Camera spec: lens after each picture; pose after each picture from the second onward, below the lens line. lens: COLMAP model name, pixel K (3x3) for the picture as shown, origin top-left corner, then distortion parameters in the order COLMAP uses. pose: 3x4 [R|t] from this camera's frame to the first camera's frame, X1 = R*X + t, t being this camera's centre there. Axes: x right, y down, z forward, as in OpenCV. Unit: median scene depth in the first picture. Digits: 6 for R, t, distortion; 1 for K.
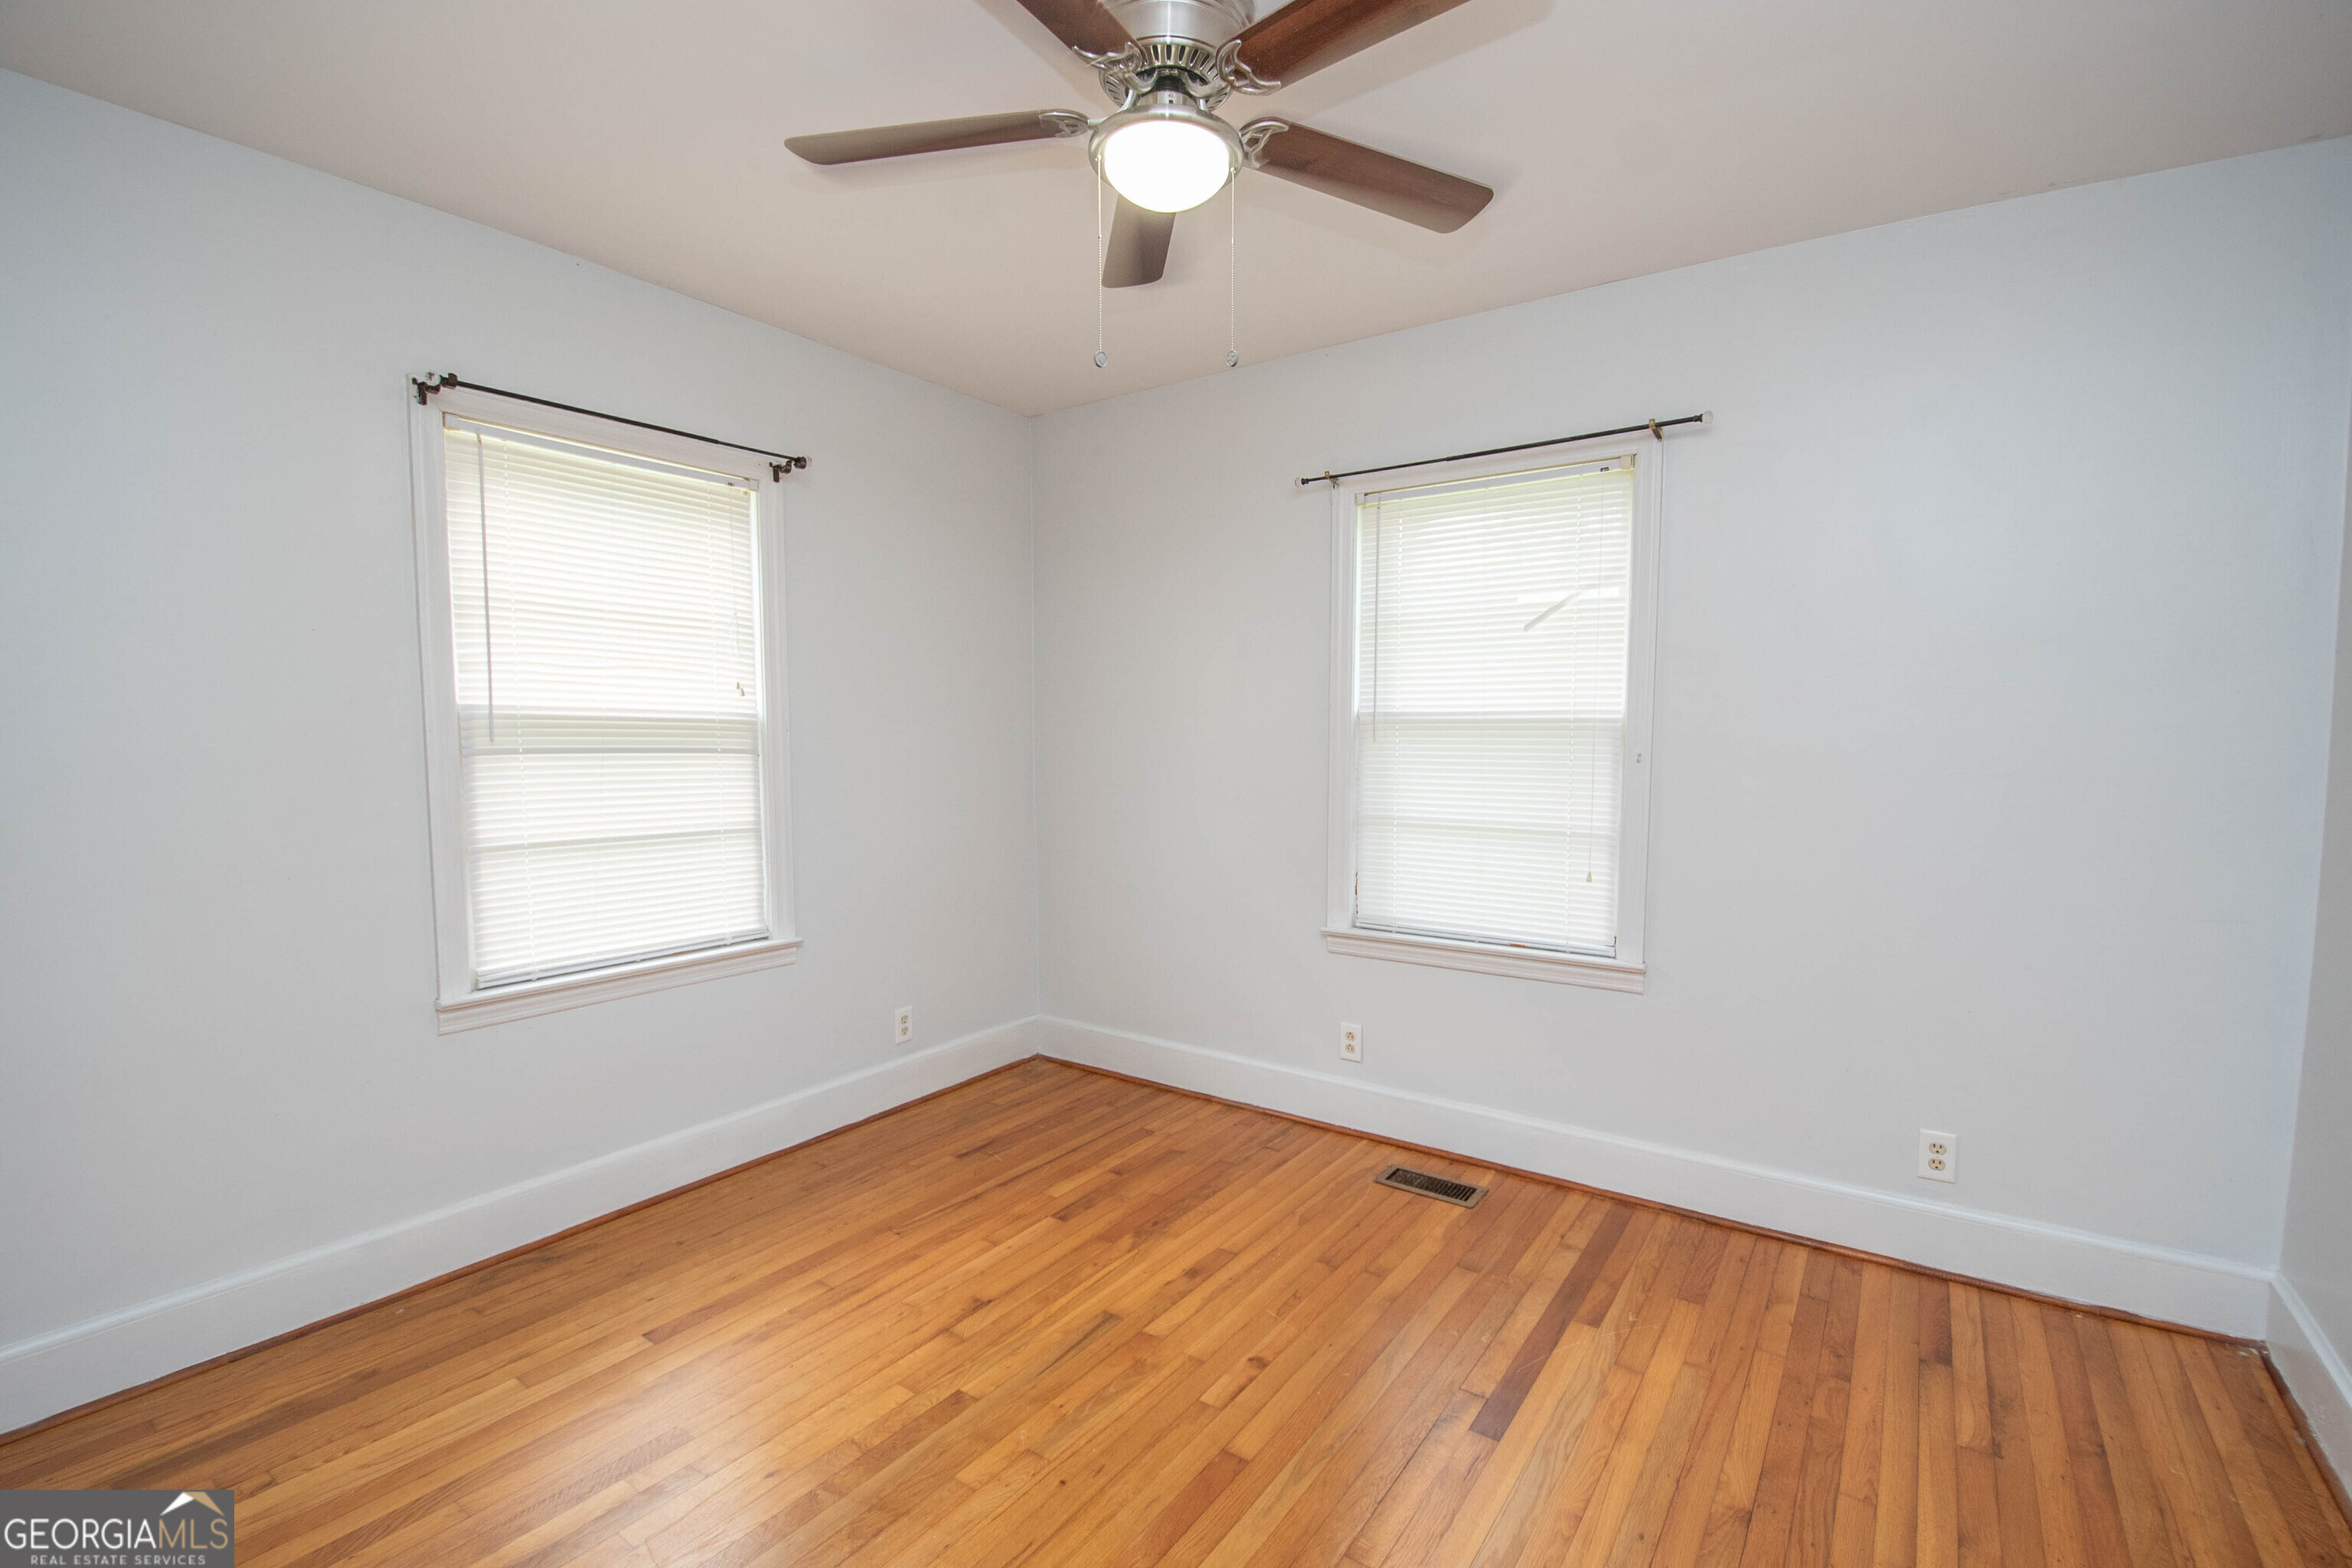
lens RADIAL K [[1043.4, 0, 1176.8], [0, 1043.4, 808.4], [0, 0, 1]] dist [0.002424, -0.011556]
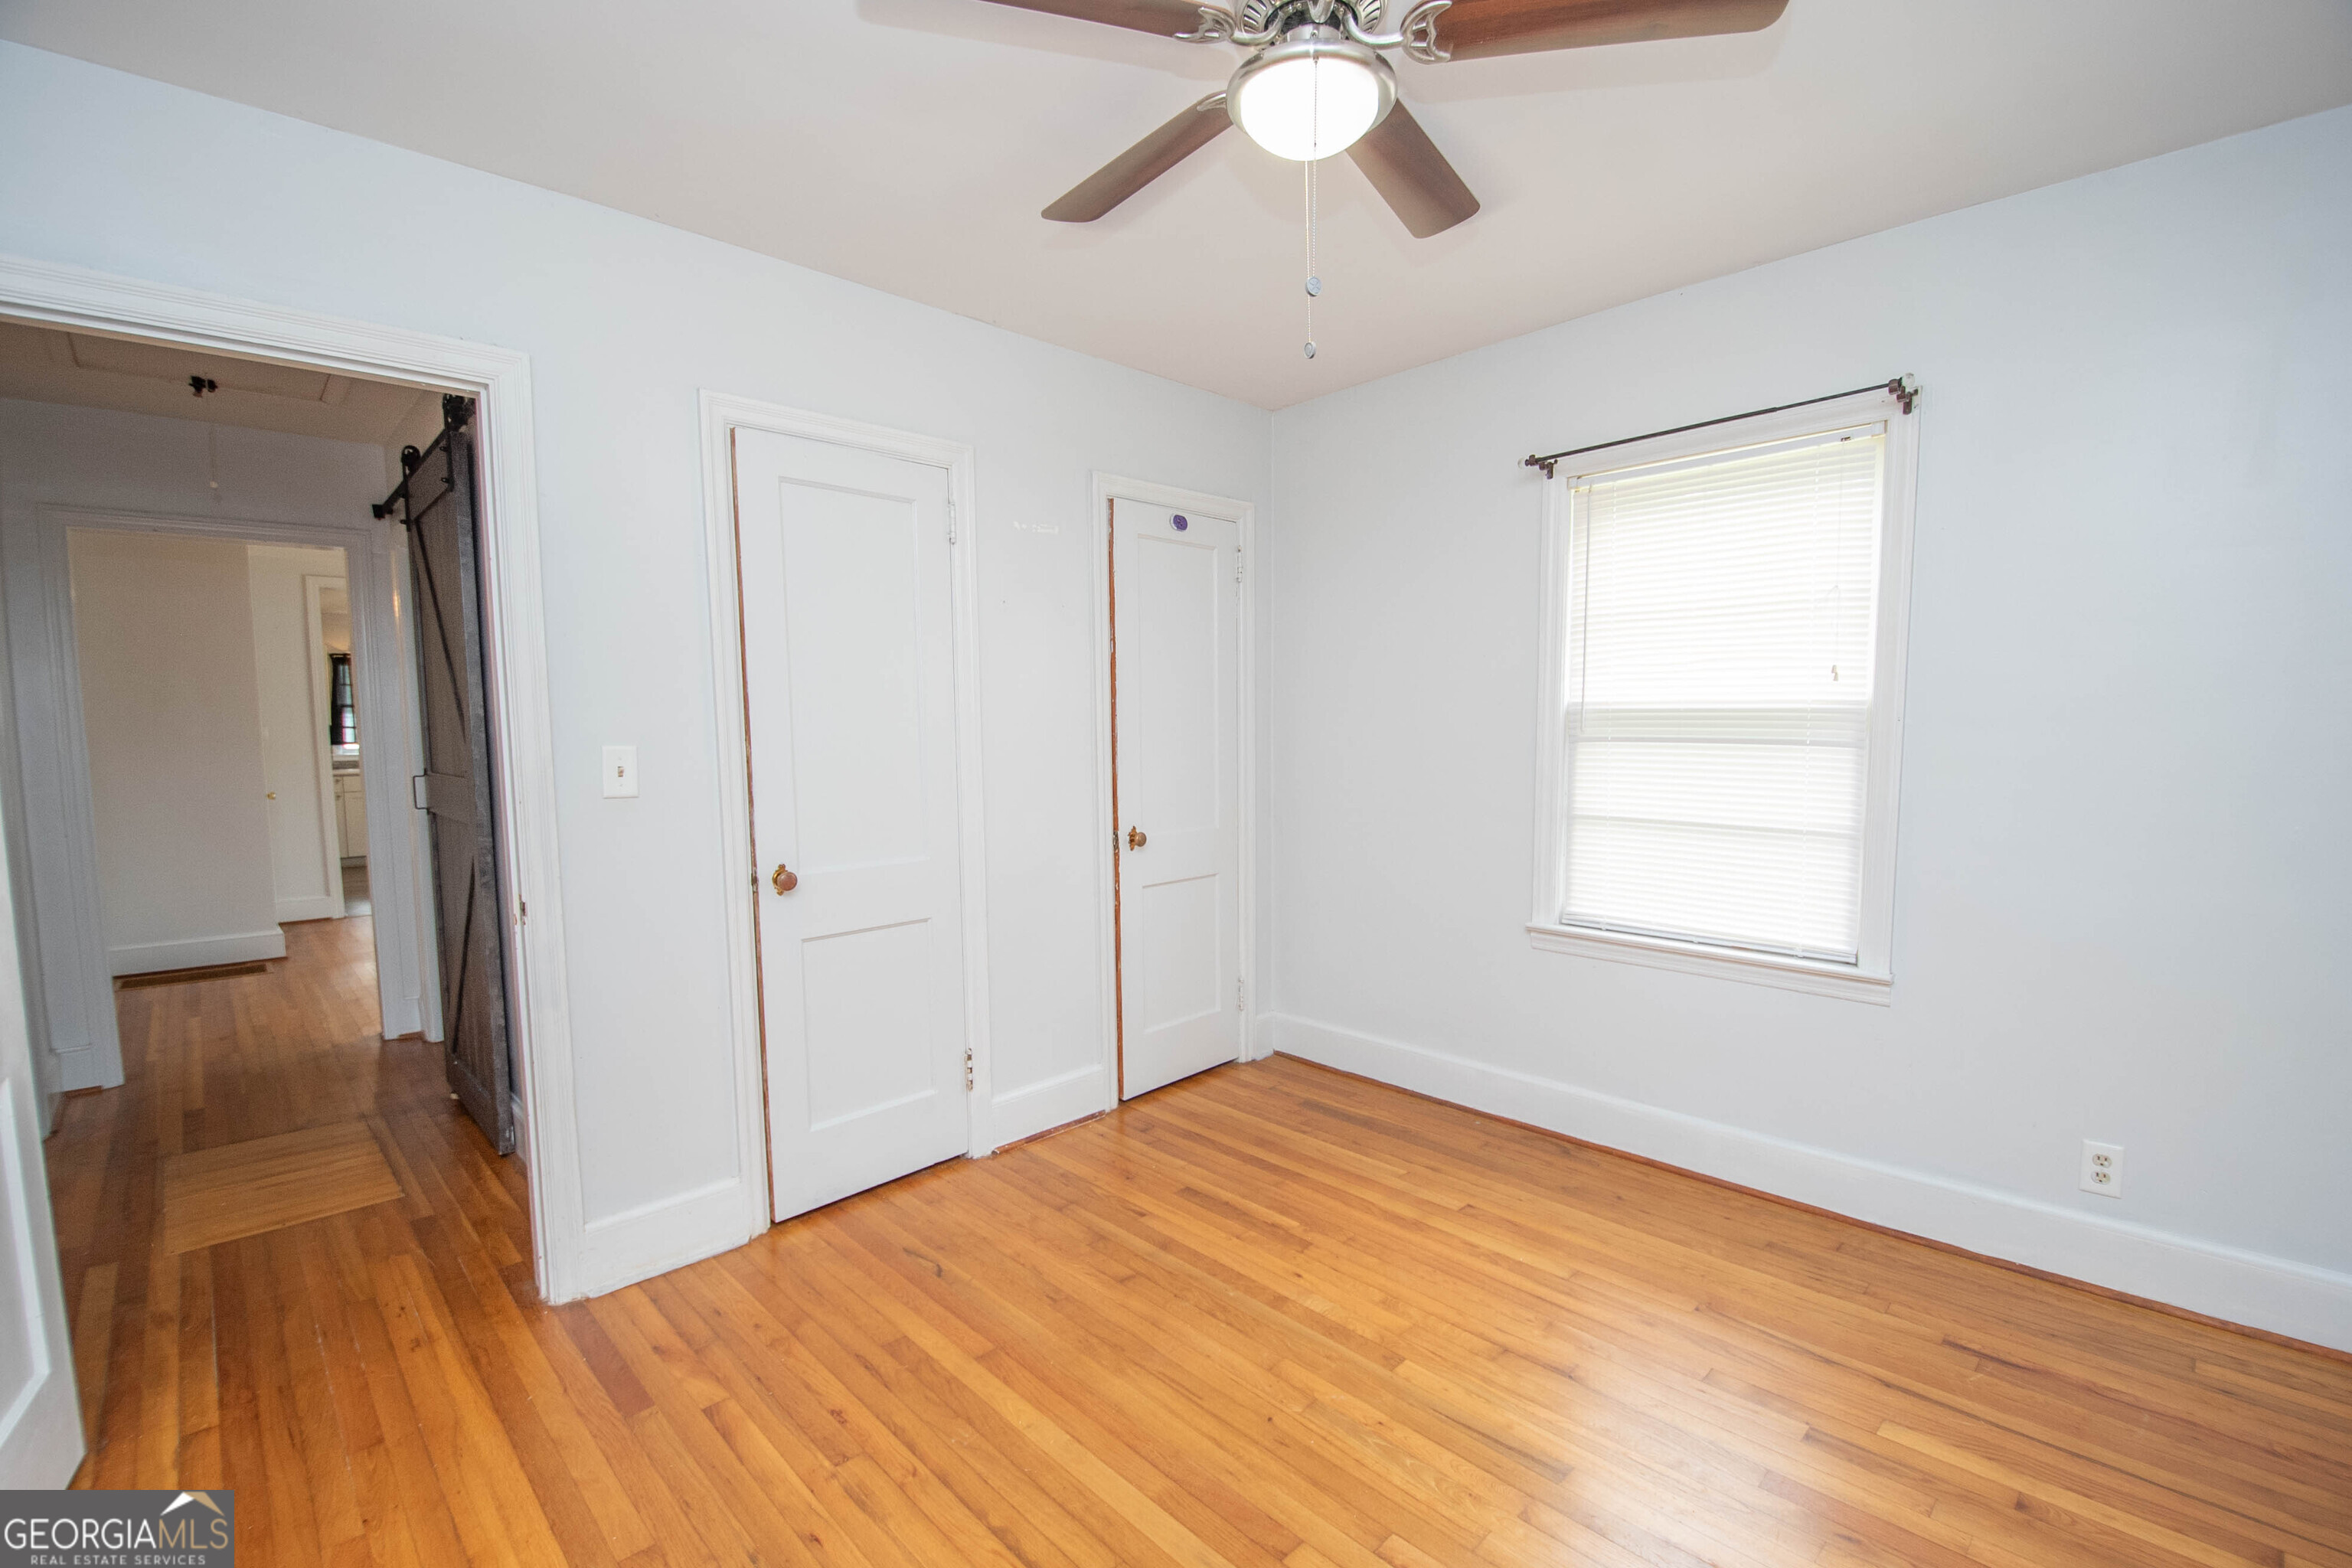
lens RADIAL K [[1023.7, 0, 1171.3], [0, 1023.7, 799.0], [0, 0, 1]] dist [0.013693, -0.017906]
pose [[-0.192928, 0.075441, -0.978309, 0.636273], [-0.060347, 0.994240, 0.088570, -0.060961], [0.979355, 0.076126, -0.187264, 0.733669]]
